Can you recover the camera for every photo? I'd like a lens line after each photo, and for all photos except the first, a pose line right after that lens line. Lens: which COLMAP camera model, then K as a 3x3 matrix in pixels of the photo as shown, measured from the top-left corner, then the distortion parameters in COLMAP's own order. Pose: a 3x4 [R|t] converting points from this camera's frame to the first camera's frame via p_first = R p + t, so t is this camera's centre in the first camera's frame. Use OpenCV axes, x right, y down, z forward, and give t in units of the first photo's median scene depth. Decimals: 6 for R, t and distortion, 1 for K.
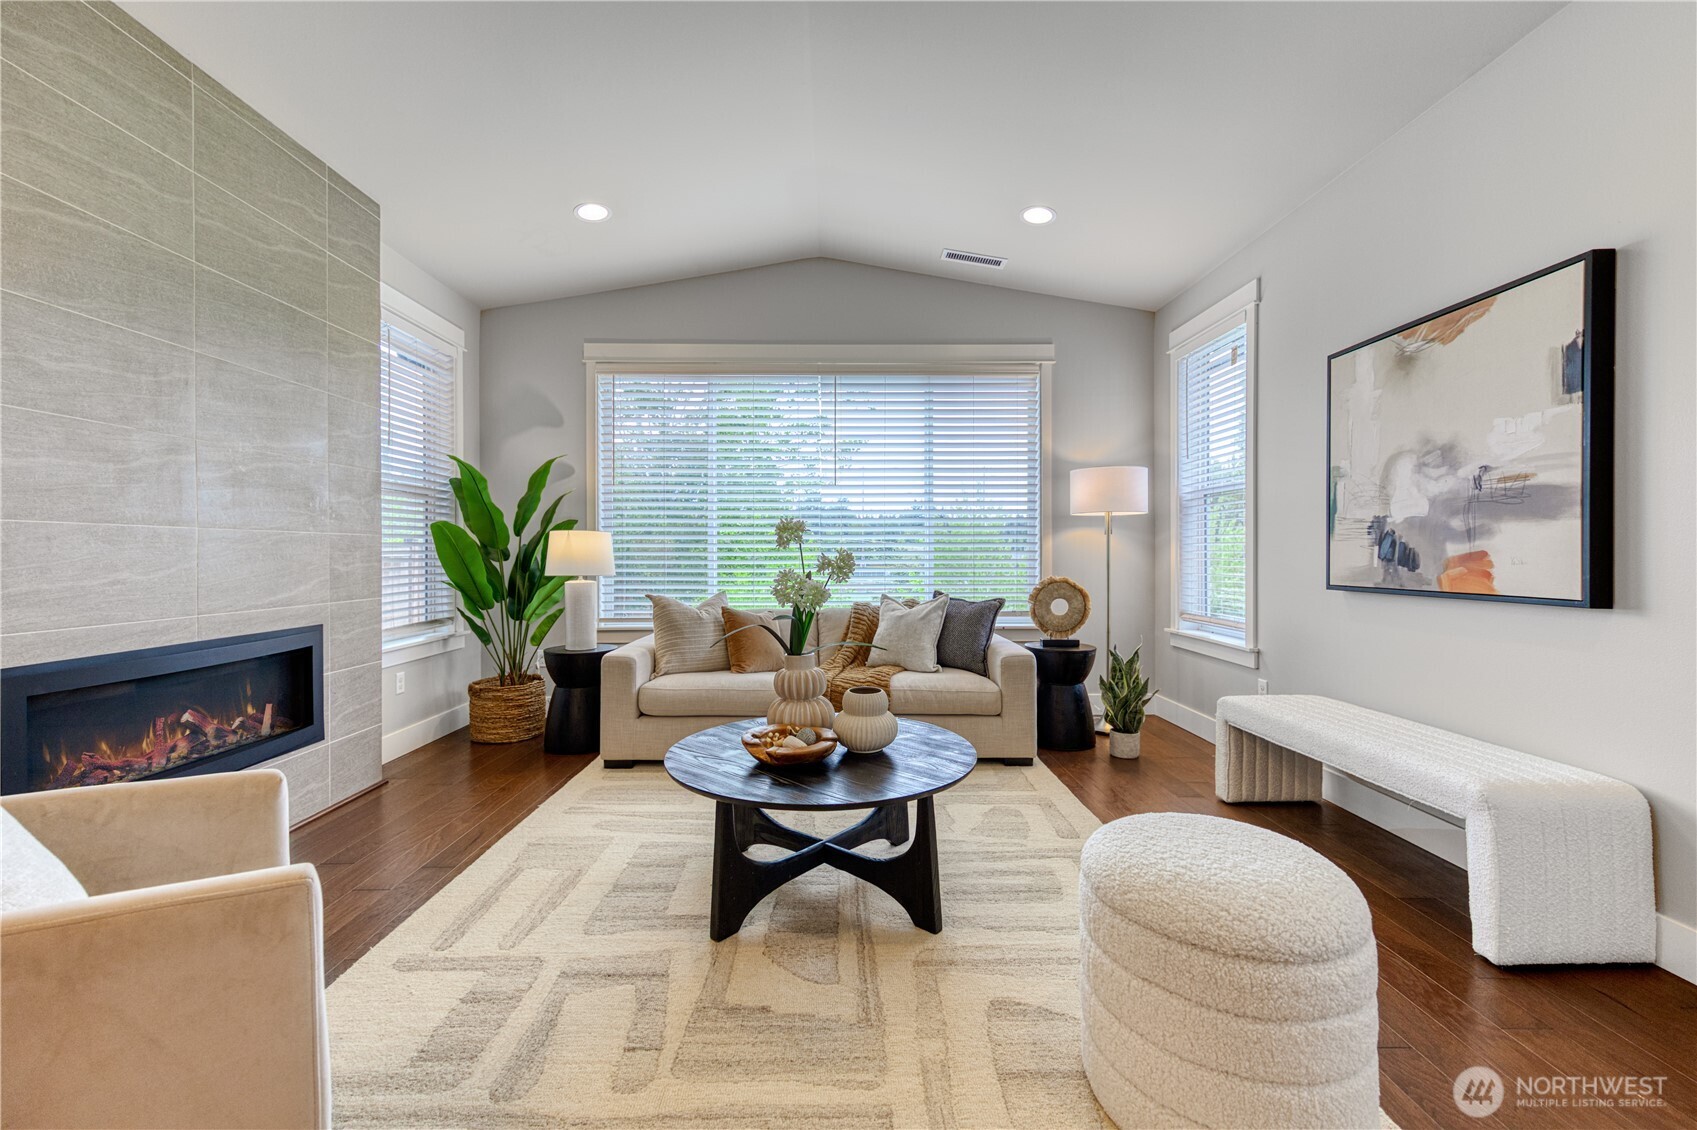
lens RADIAL K [[689.6, 0, 849.1], [0, 689.6, 554.9], [0, 0, 1]] dist [0.017925, 0.000165]
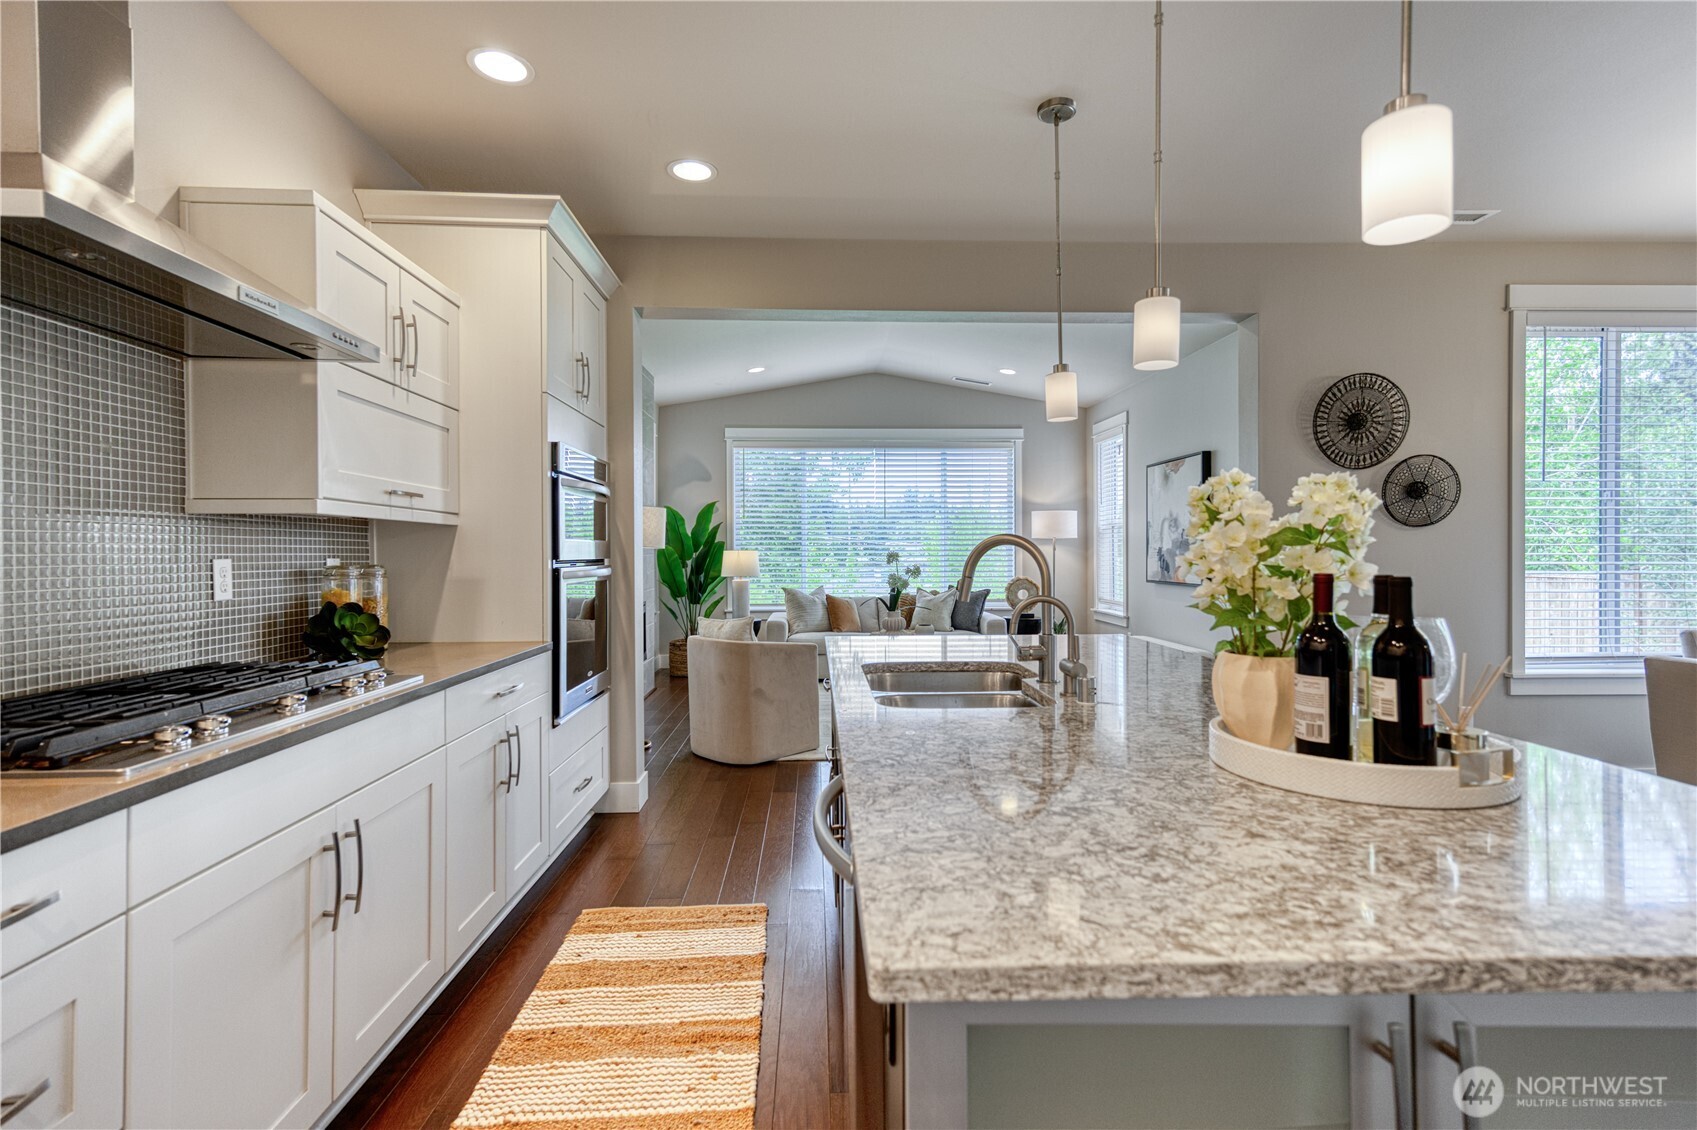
lens RADIAL K [[809.3, 0, 857.9], [0, 809.3, 557.4], [0, 0, 1]] dist [0.014204, 0.000512]
pose [[0.999486, -0.001963, 0.032005, -0.176241], [0.001814, 0.999987, 0.004687, -0.027644], [-0.032014, -0.004627, 0.999477, -1.050545]]
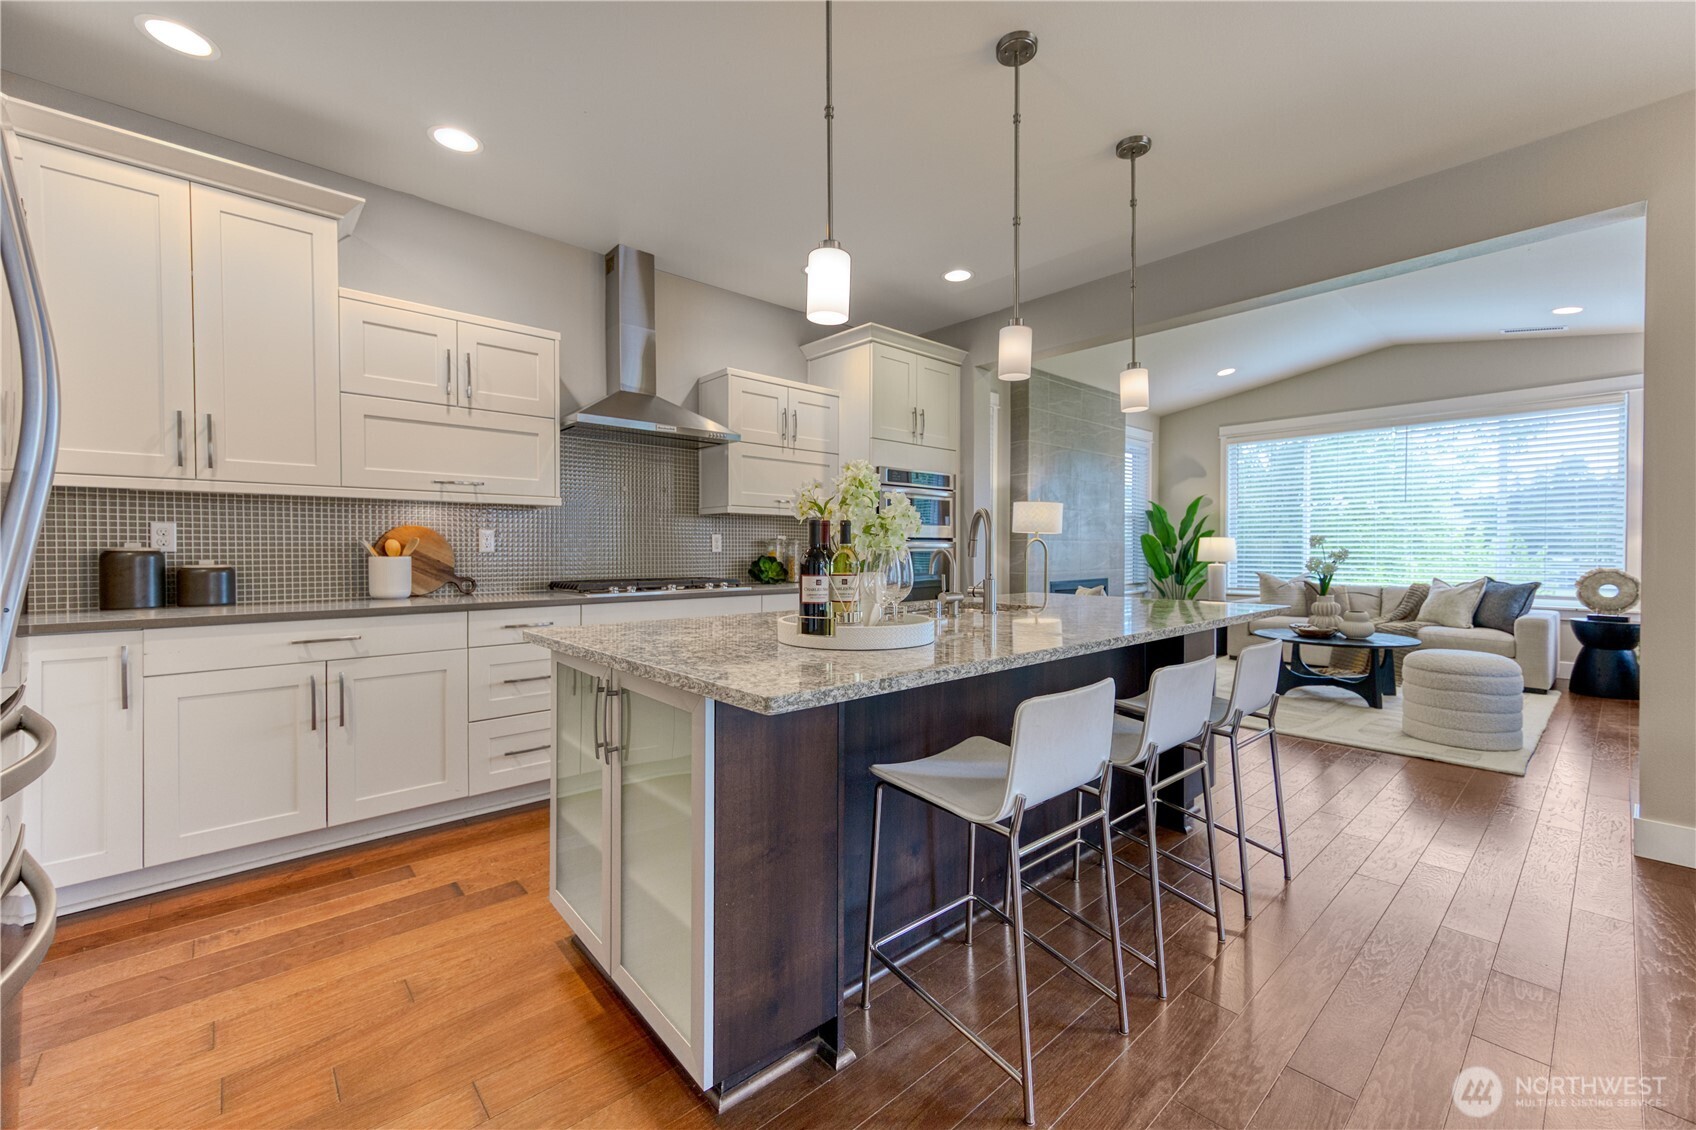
lens RADIAL K [[689.2, 0, 851.6], [0, 689.2, 555.1], [0, 0, 1]] dist [0.017925, 0.000165]
pose [[0.663166, 0.008567, -0.748423, 0.378595], [-0.003157, 0.999958, 0.008649, -0.000461], [0.748466, -0.003373, 0.663165, -1.037083]]
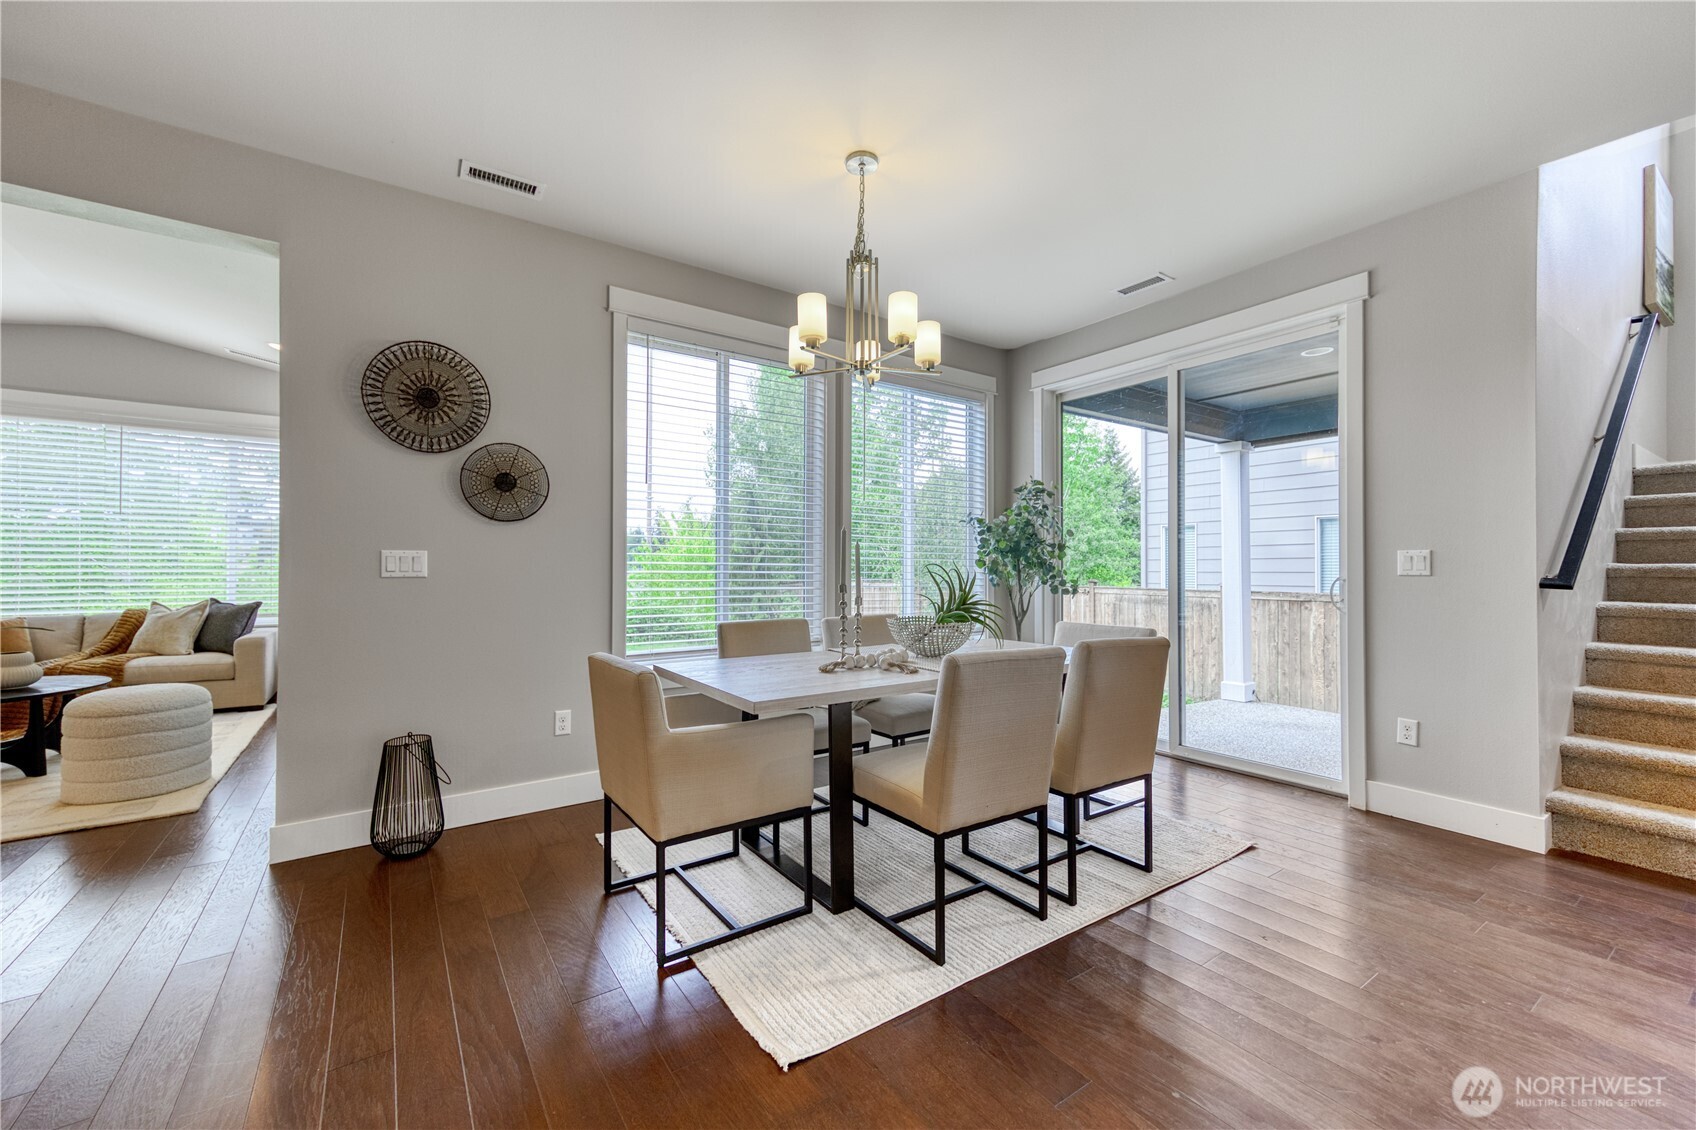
lens RADIAL K [[689.2, 0, 835.2], [0, 689.2, 558.0], [0, 0, 1]] dist [0.017925, 0.000165]
pose [[0.839183, 0.013508, 0.543681, 0.459111], [-0.002853, 0.999787, -0.020437, -0.001915], [-0.543841, 0.015599, 0.839043, -0.925196]]
